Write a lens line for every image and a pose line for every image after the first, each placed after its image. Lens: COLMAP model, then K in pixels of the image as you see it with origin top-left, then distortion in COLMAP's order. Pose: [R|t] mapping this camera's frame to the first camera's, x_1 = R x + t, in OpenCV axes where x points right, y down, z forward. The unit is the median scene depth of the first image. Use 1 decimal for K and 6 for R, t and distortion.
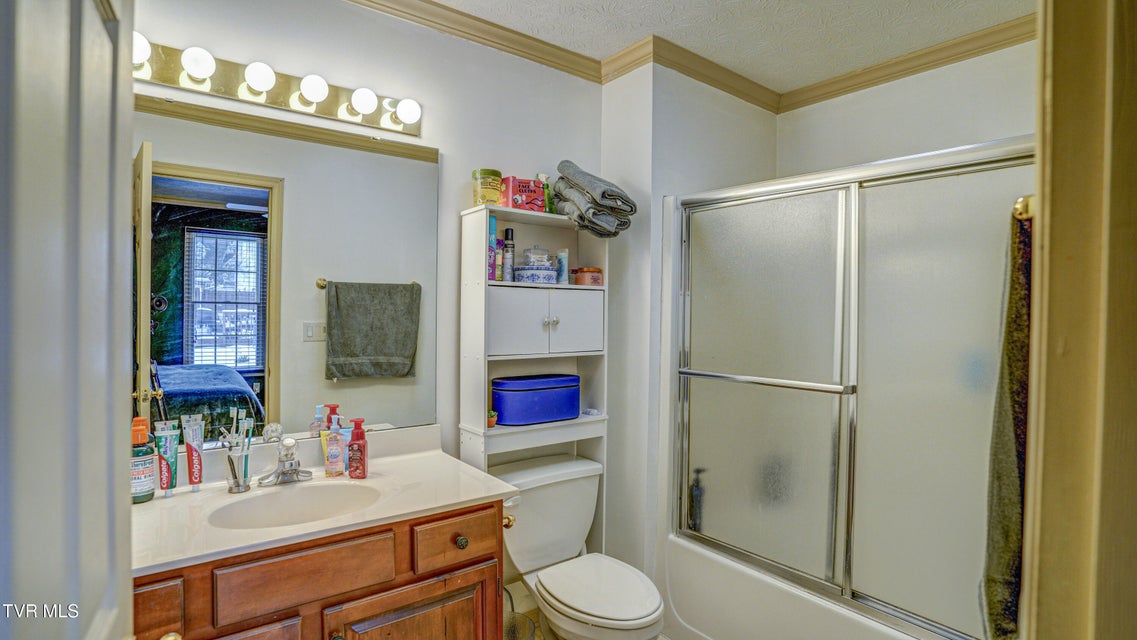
lens RADIAL K [[561.2, 0, 572.3], [0, 561.2, 321.6], [0, 0, 1]] dist [-0.076636, 0.033875]
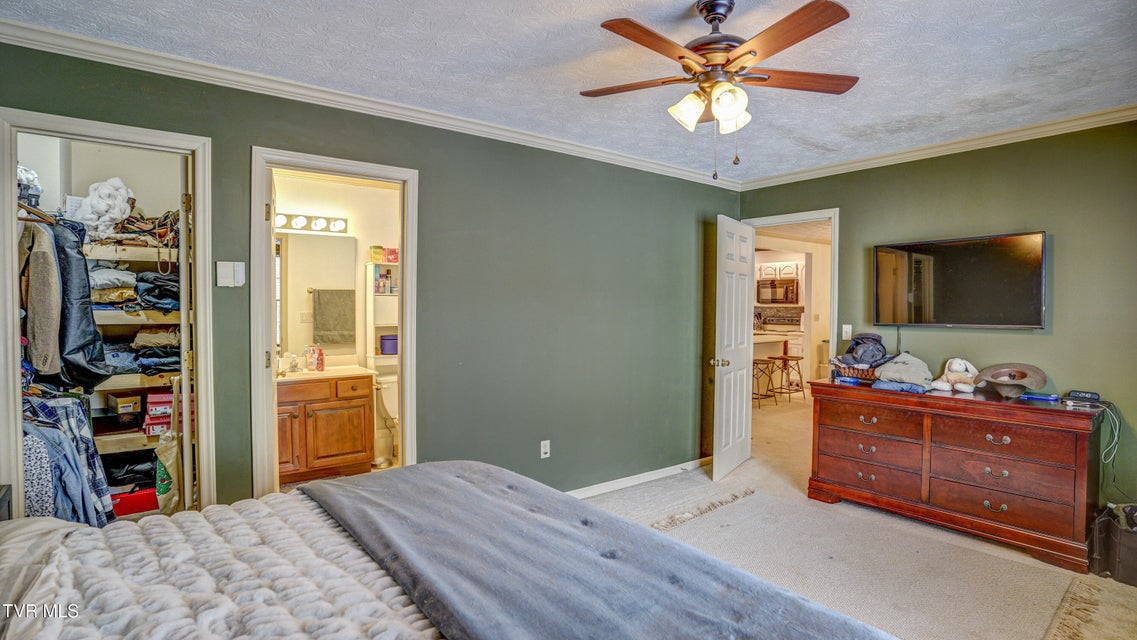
lens RADIAL K [[561.2, 0, 572.5], [0, 561.2, 319.1], [0, 0, 1]] dist [-0.076636, 0.033875]
pose [[0.999976, -0.006960, 0.000302, 0.676447], [0.006955, 0.999884, 0.013556, 0.010342], [-0.000396, -0.013553, 0.999908, -1.353196]]
